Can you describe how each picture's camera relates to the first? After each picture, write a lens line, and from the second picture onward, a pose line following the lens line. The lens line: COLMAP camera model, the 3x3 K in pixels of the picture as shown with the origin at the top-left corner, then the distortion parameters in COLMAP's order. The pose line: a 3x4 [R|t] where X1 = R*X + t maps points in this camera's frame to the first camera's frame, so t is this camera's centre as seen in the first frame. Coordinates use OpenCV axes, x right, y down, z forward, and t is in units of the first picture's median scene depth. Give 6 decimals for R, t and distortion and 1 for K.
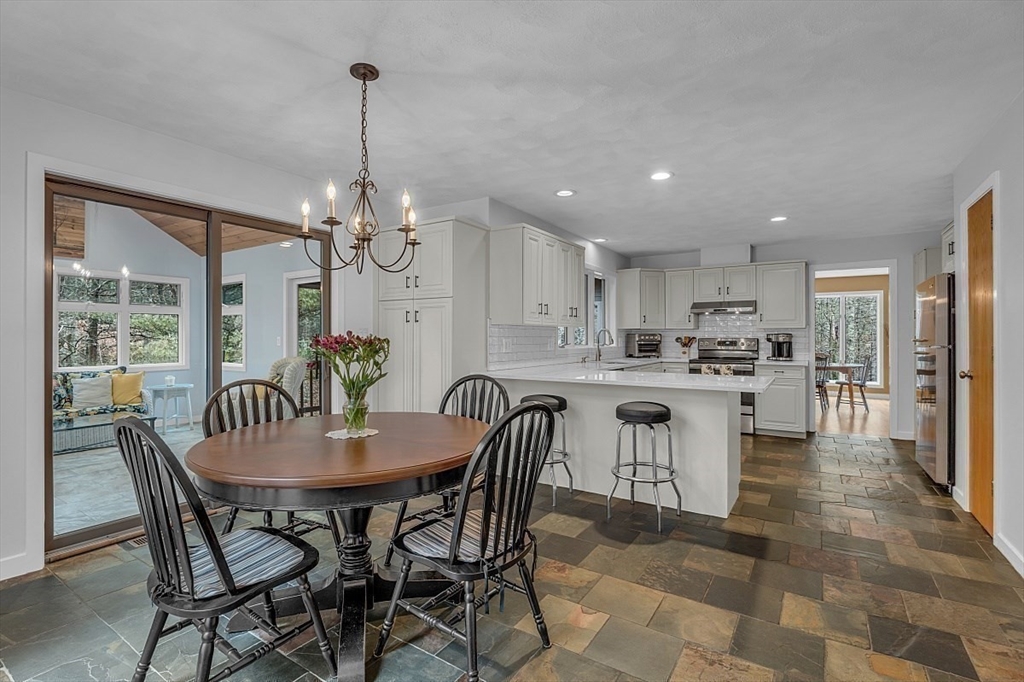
lens RADIAL K [[455.0, 0, 512.3], [0, 455.0, 337.7], [0, 0, 1]] dist [-0.002034, -0.000563]
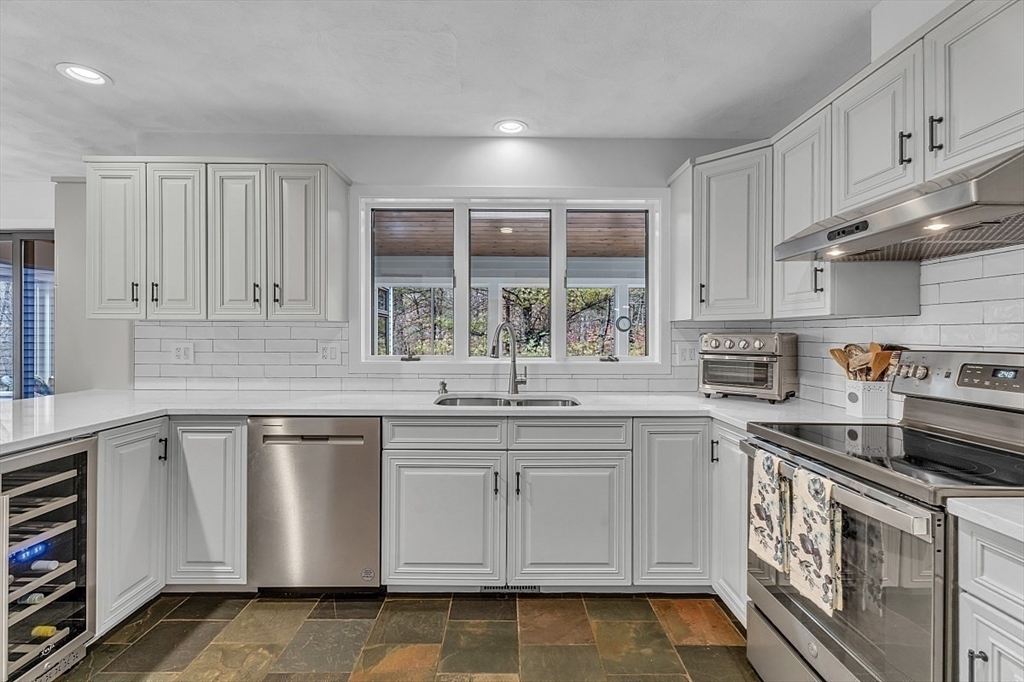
lens RADIAL K [[455.0, 0, 512.3], [0, 455.0, 337.7], [0, 0, 1]] dist [-0.002034, -0.000563]
pose [[0.561005, 0.007547, -0.827778, 0.550620], [-0.003707, 0.999971, 0.006604, -0.007711], [0.827804, -0.000636, 0.561017, 0.721676]]
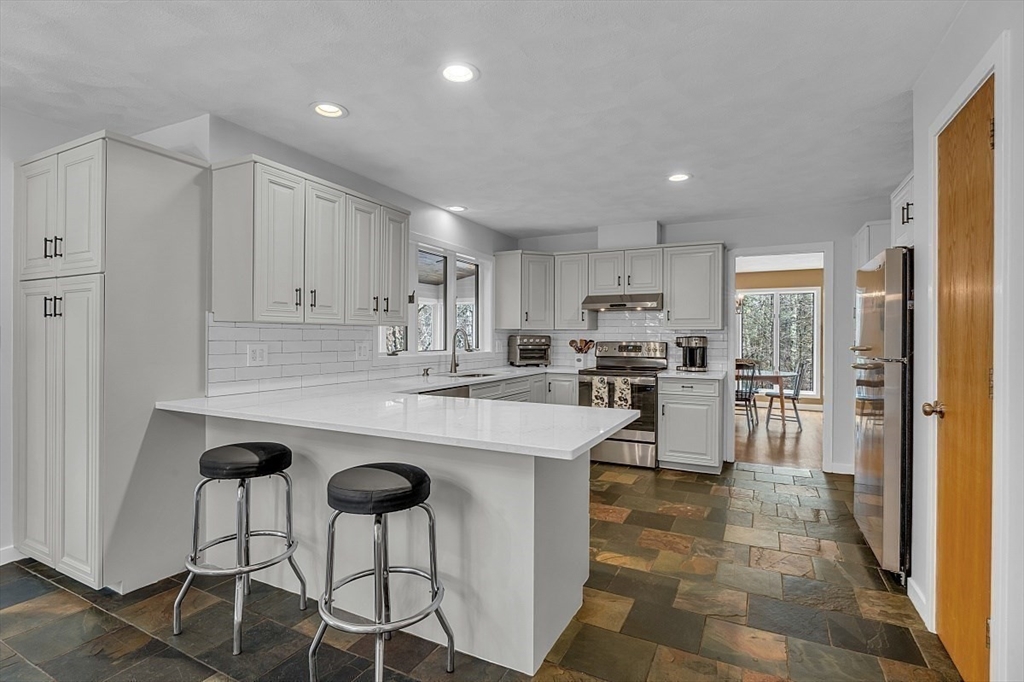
lens RADIAL K [[463.8, 0, 512.0], [0, 463.8, 341.0], [0, 0, 1]] dist [0.002012, 0.000491]
pose [[0.995889, 0.003132, 0.090533, 0.211178], [-0.003912, 0.999957, 0.008439, -0.006737], [-0.090503, -0.008758, 0.995858, 0.238668]]
